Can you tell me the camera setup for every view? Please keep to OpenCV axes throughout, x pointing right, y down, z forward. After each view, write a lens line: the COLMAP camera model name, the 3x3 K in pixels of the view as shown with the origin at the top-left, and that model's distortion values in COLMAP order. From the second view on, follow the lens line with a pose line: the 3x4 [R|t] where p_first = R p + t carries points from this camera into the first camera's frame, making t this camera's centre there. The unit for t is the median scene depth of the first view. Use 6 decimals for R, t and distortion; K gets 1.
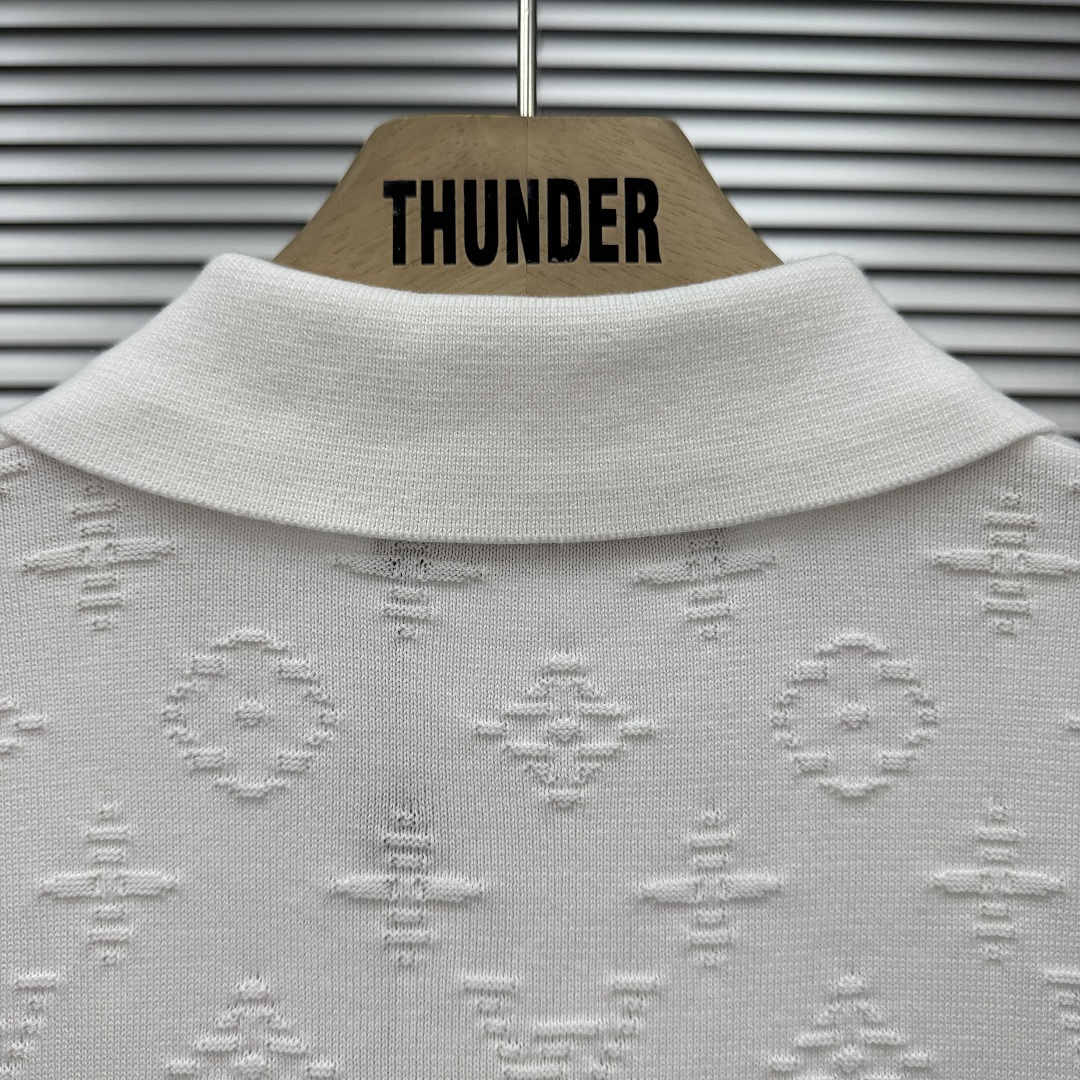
lens RADIAL K [[1109.7, 0, 540.0], [0, 1109.7, 540.0], [0, 0, 1]] dist [0.187738, -0.651468]
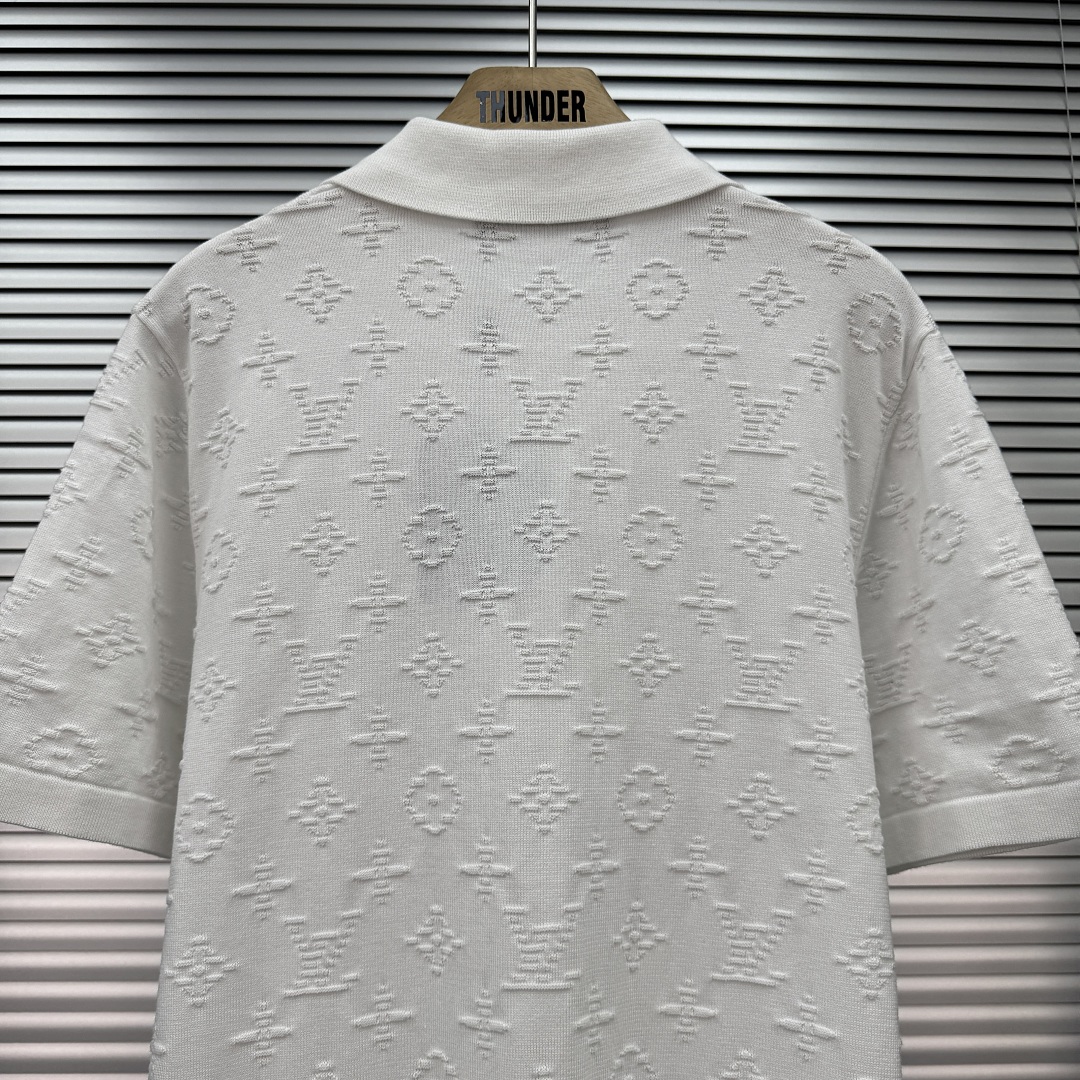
lens RADIAL K [[976.7, 0, 540.0], [0, 976.7, 540.0], [0, 0, 1]] dist [0.168922, -0.396157]
pose [[0.999986, -0.001582, 0.005008, -0.009274], [0.001710, 0.999668, -0.025719, 0.797734], [-0.004965, 0.025728, 0.999657, -1.294626]]
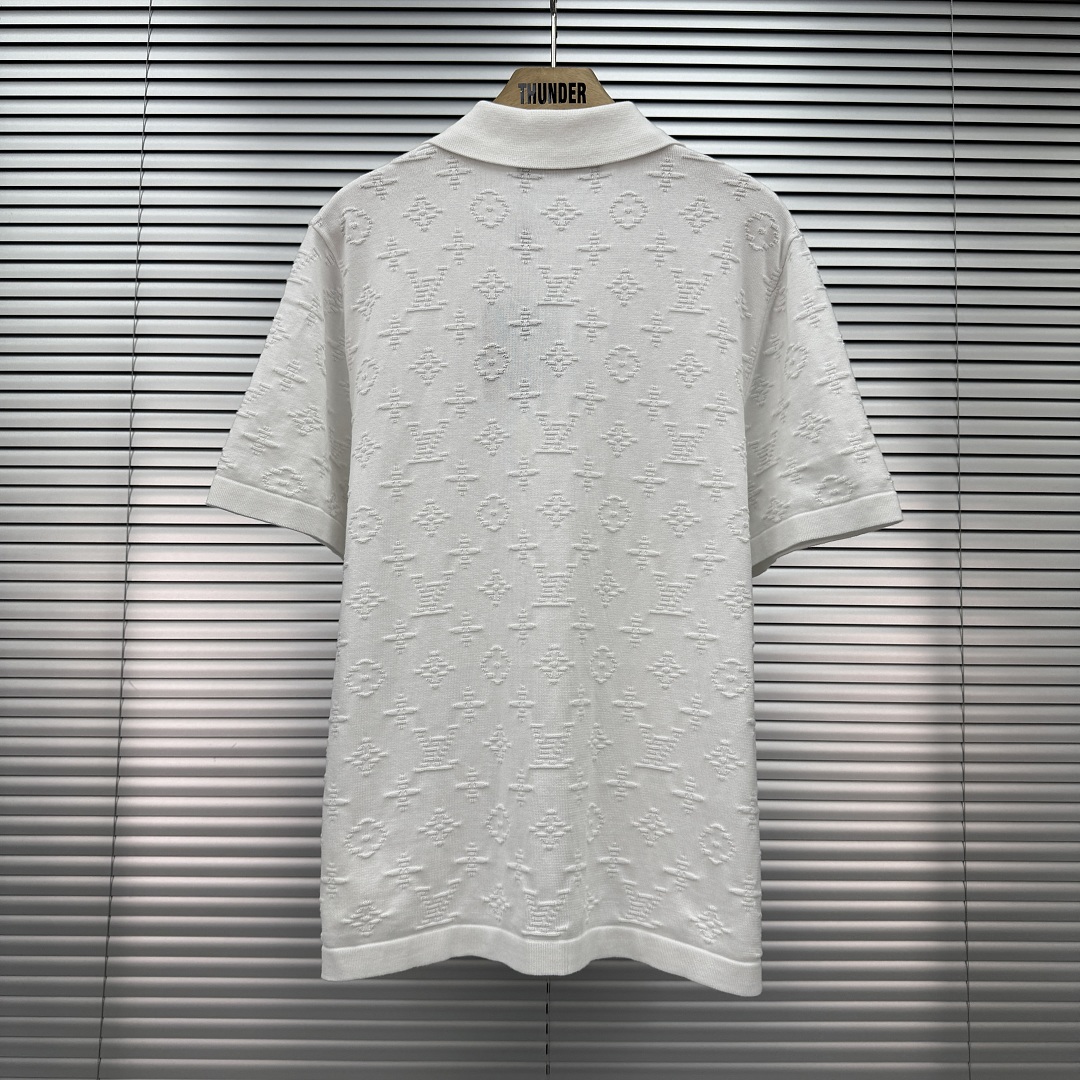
lens RADIAL K [[976.7, 0, 540.0], [0, 976.7, 540.0], [0, 0, 1]] dist [0.168922, -0.396157]
pose [[0.999839, 0.005873, -0.016950, 0.010624], [-0.004860, 0.998234, 0.059209, 1.187843], [0.017267, -0.059117, 0.998102, -2.860574]]
